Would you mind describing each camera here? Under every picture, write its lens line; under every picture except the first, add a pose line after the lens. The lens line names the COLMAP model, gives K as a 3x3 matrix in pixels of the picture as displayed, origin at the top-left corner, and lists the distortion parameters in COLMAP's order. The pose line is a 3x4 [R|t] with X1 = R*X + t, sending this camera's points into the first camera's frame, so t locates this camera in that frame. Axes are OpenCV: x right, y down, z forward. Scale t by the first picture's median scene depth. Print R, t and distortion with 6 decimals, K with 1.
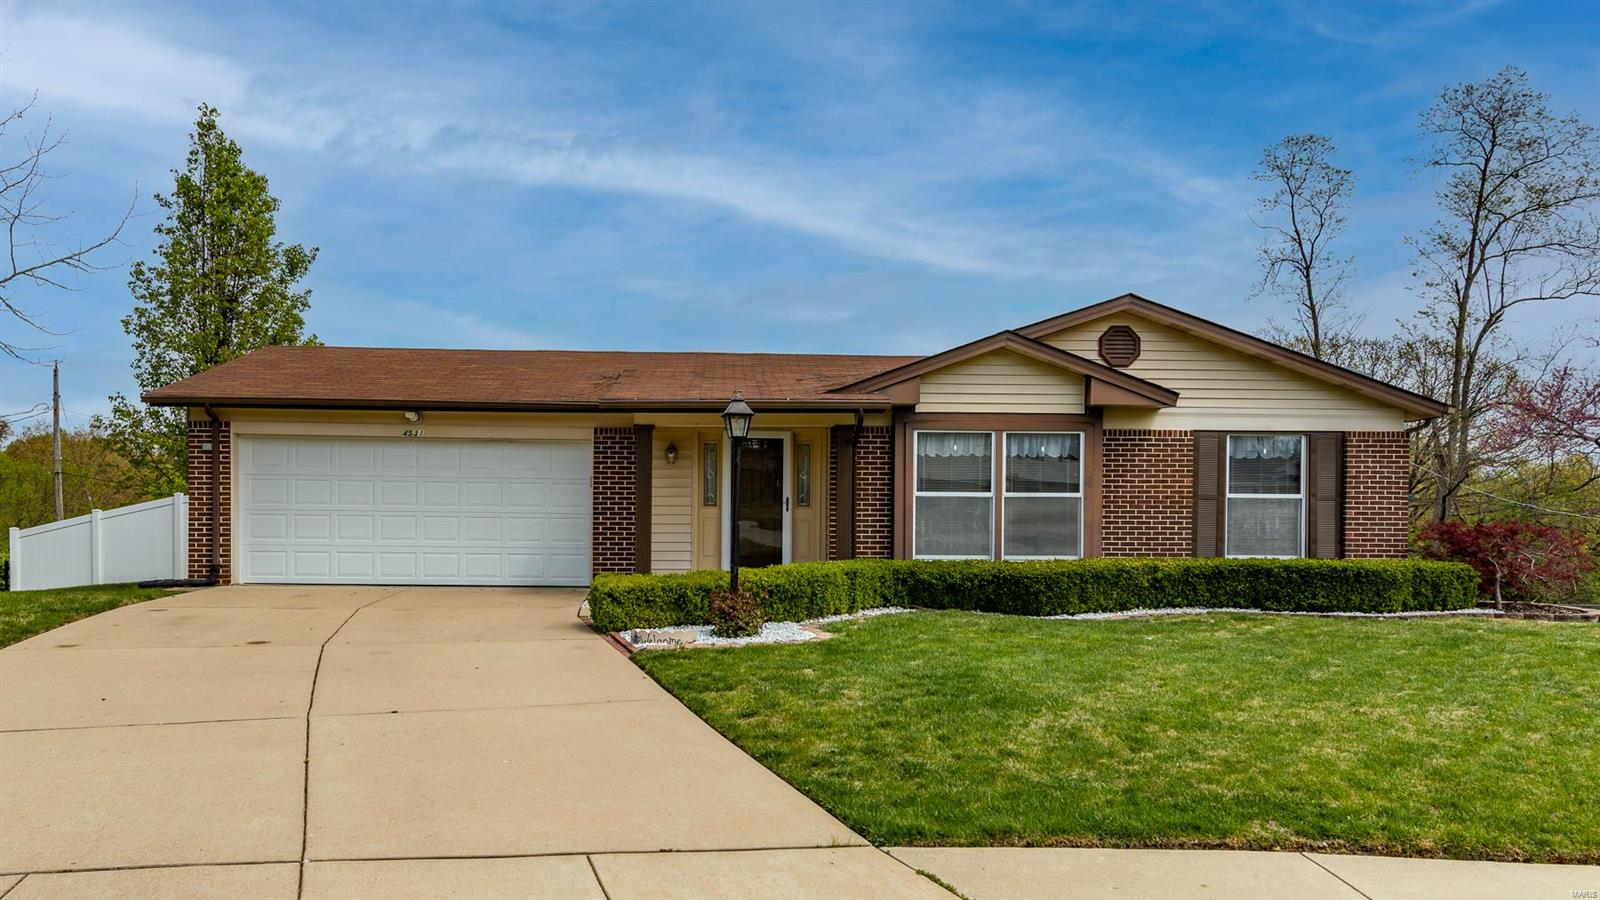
lens RADIAL K [[929.1, 0, 800.0], [0, 929.1, 450.0], [0, 0, 1]] dist [-0.001976, -0.000400]
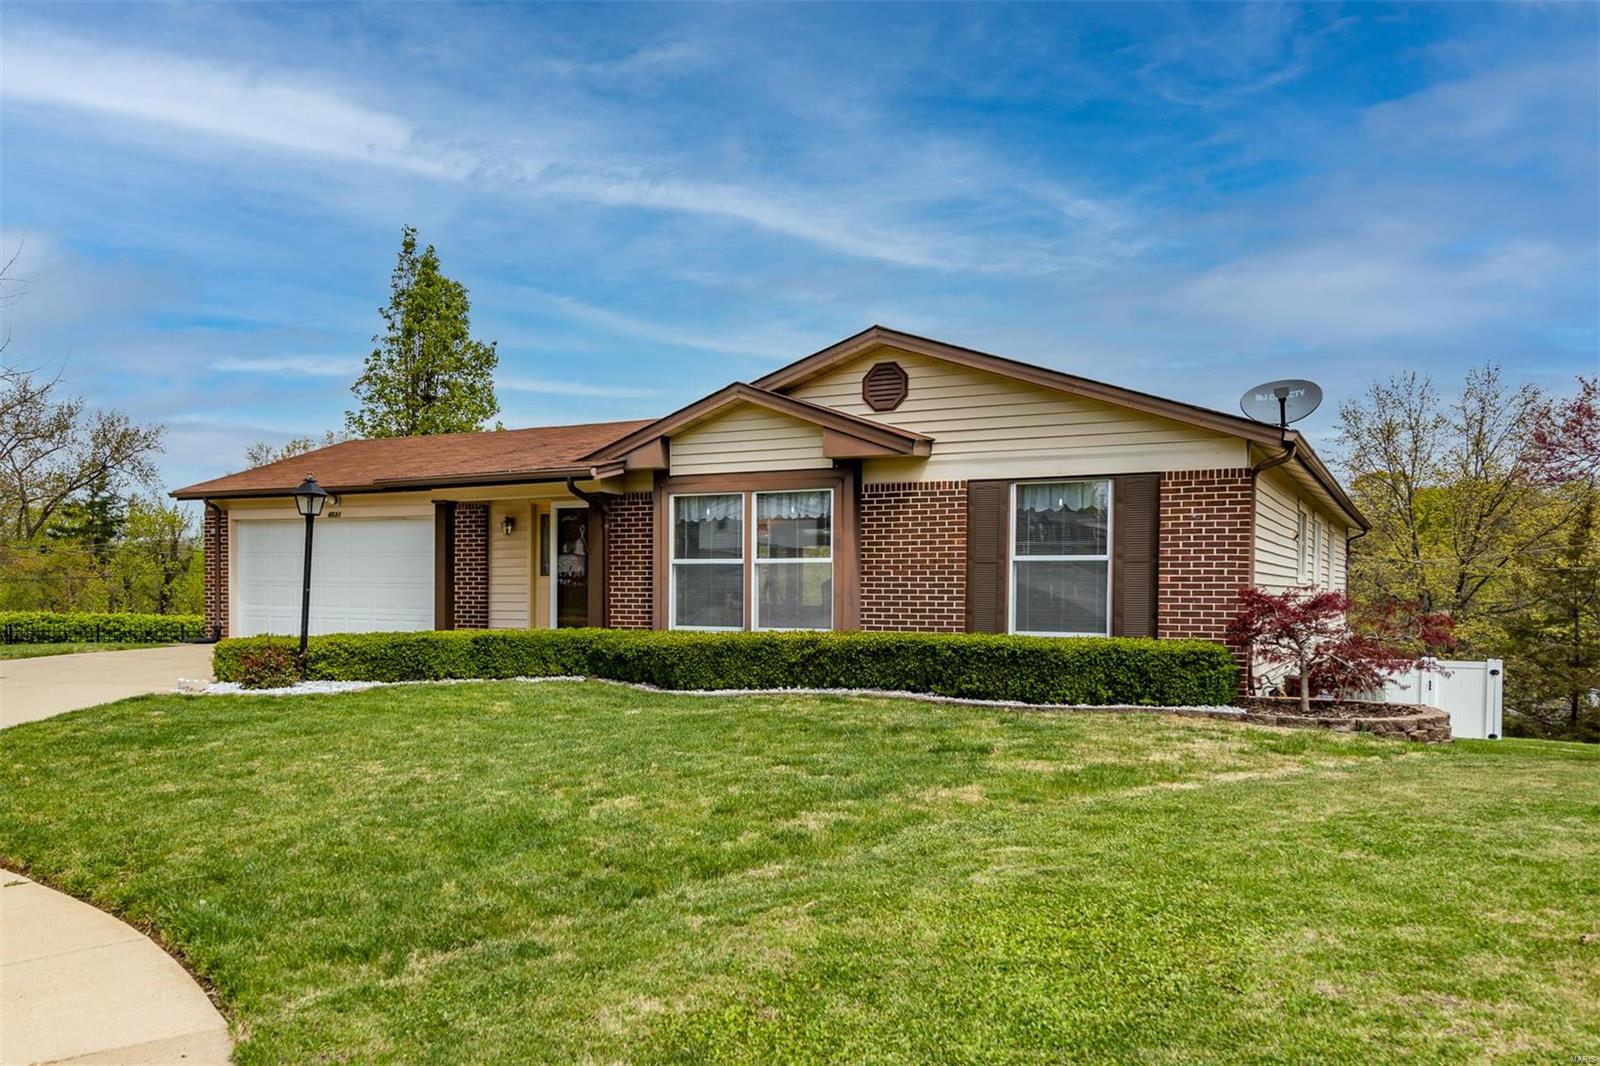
lens RADIAL K [[1064.1, 0, 800.0], [0, 1064.1, 533.0], [0, 0, 1]] dist [0.001556, 0.000481]
pose [[0.894421, -0.025739, -0.446486, 0.717256], [0.034033, 0.999365, 0.010567, 0.010799], [0.445930, -0.024647, 0.894728, 0.079911]]
